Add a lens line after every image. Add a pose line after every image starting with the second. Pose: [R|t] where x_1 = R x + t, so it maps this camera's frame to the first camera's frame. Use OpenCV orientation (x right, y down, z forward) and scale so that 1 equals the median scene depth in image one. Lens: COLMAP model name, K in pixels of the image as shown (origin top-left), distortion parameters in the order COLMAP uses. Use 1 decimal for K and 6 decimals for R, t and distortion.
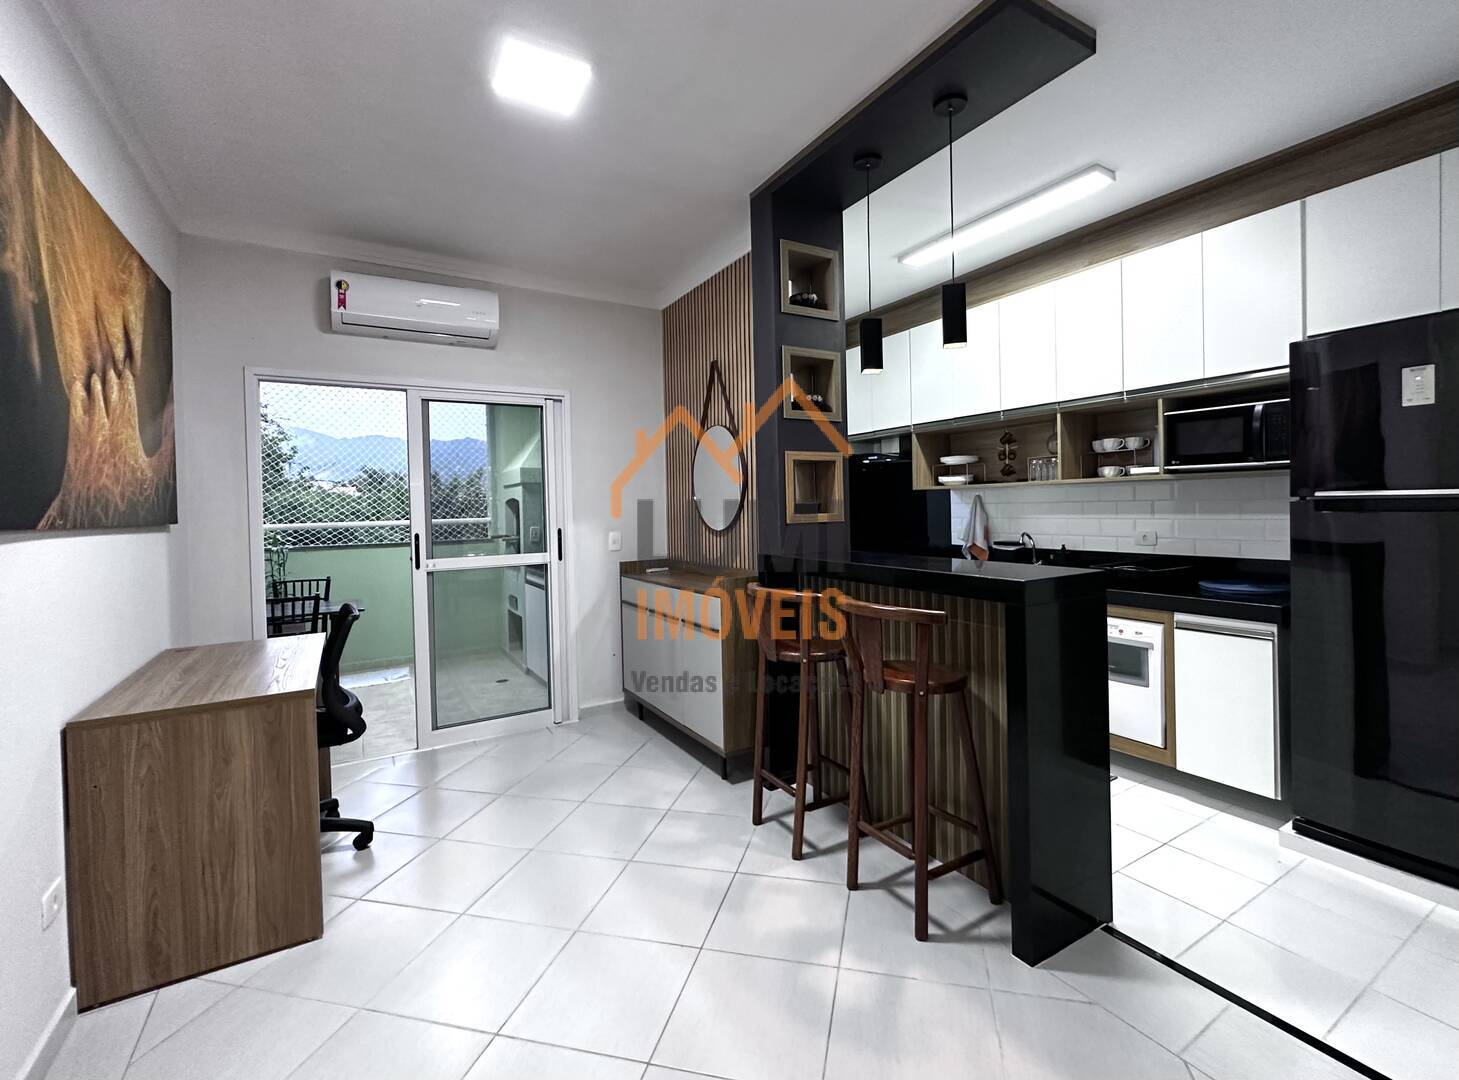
lens RADIAL K [[655.6, 0, 760.6], [0, 655.6, 516.3], [0, 0, 1]] dist [0.001365, 0.000077]
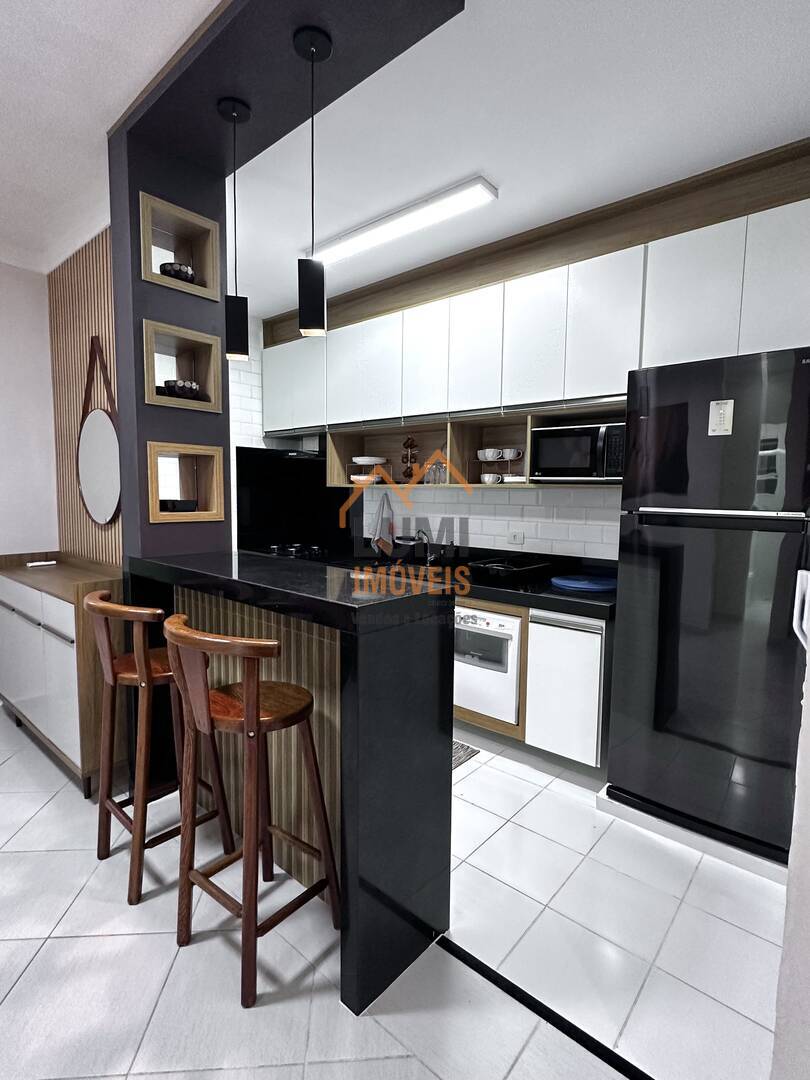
lens RADIAL K [[540.9, 0, 405.0], [0, 540.9, 540.0], [0, 0, 1]] dist [-0.002202, 0.000299]
pose [[0.956318, 0.010166, 0.292150, 0.150691], [-0.030804, 0.997335, 0.066130, -0.024096], [-0.290699, -0.072241, 0.954083, 0.181217]]
